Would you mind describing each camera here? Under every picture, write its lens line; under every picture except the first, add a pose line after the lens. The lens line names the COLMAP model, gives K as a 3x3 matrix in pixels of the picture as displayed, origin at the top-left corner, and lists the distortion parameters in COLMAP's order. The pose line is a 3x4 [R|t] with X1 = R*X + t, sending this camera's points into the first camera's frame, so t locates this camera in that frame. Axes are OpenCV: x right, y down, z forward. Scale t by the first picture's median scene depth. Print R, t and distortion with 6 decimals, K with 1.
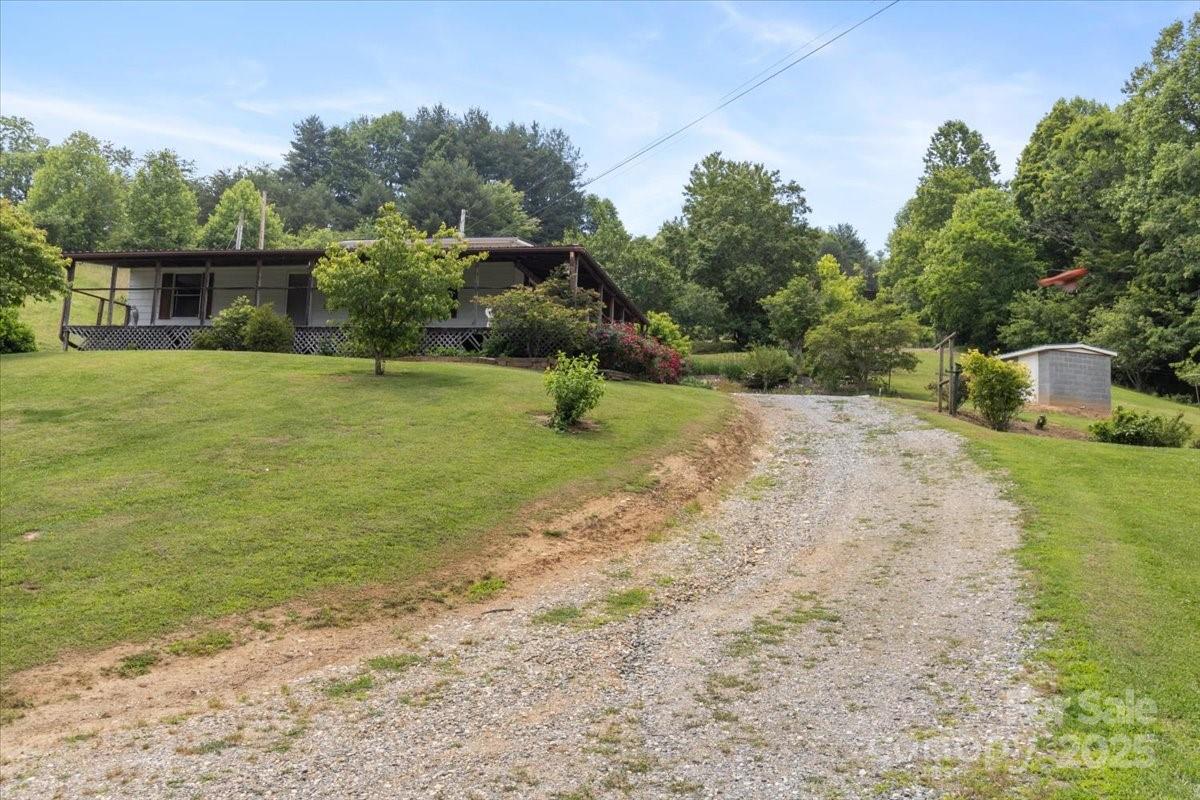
lens RADIAL K [[965.1, 0, 602.4], [0, 965.1, 405.9], [0, 0, 1]] dist [0.014549, -0.013840]
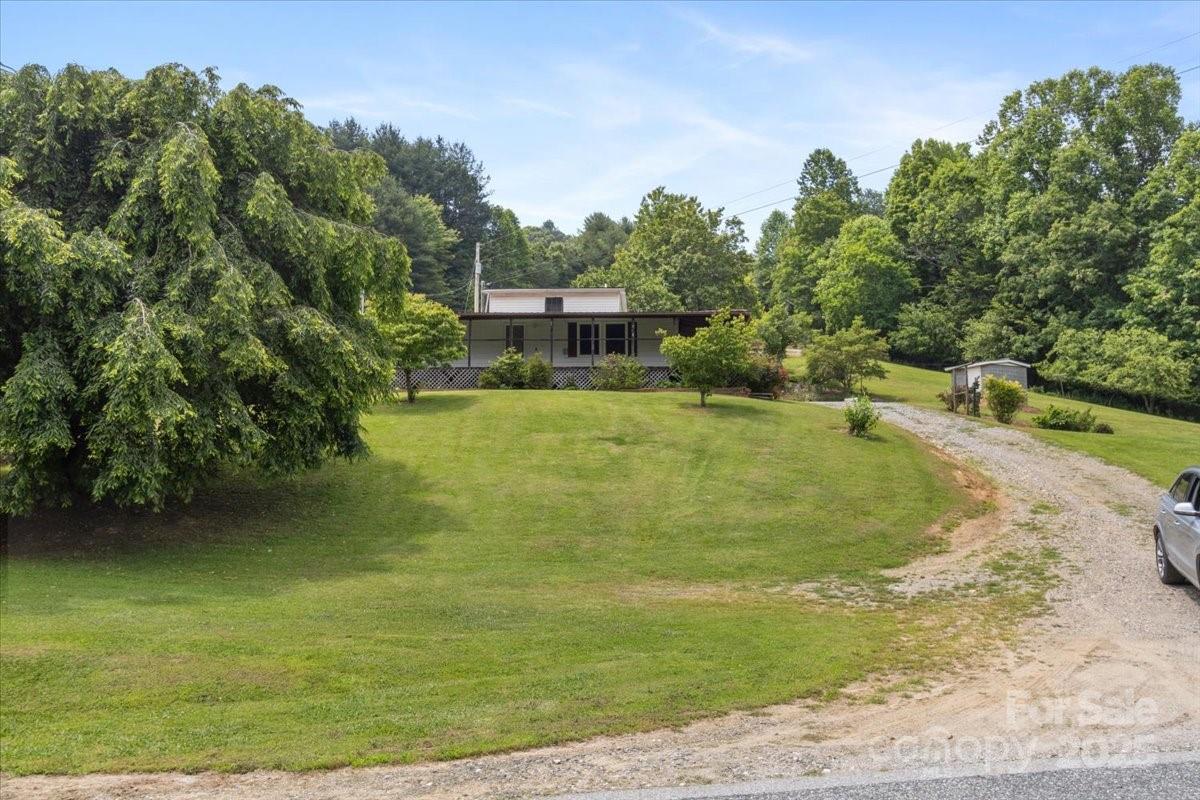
lens RADIAL K [[965.1, 0, 604.7], [0, 965.1, 396.1], [0, 0, 1]] dist [0.014549, -0.013840]
pose [[0.983085, -0.025694, 0.181337, -0.367284], [0.025377, 0.999670, 0.004068, -0.032124], [-0.181382, 0.000603, 0.983413, -0.310400]]
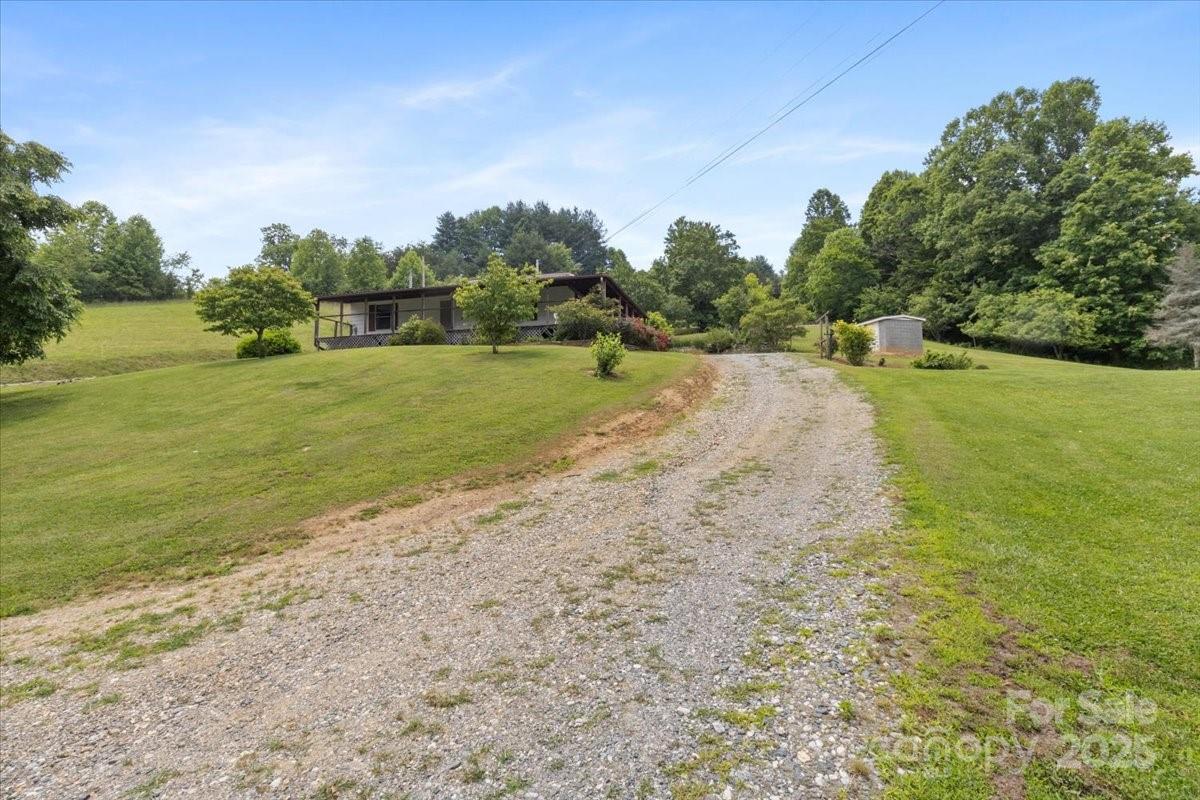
lens RADIAL K [[555.1, 0, 605.5], [0, 555.1, 397.1], [0, 0, 1]] dist [0.005680, -0.001111]
pose [[0.997855, -0.055071, -0.035396, -0.000922], [0.056650, 0.997367, 0.045282, 0.006282], [0.032809, -0.047190, 0.998347, 0.002719]]
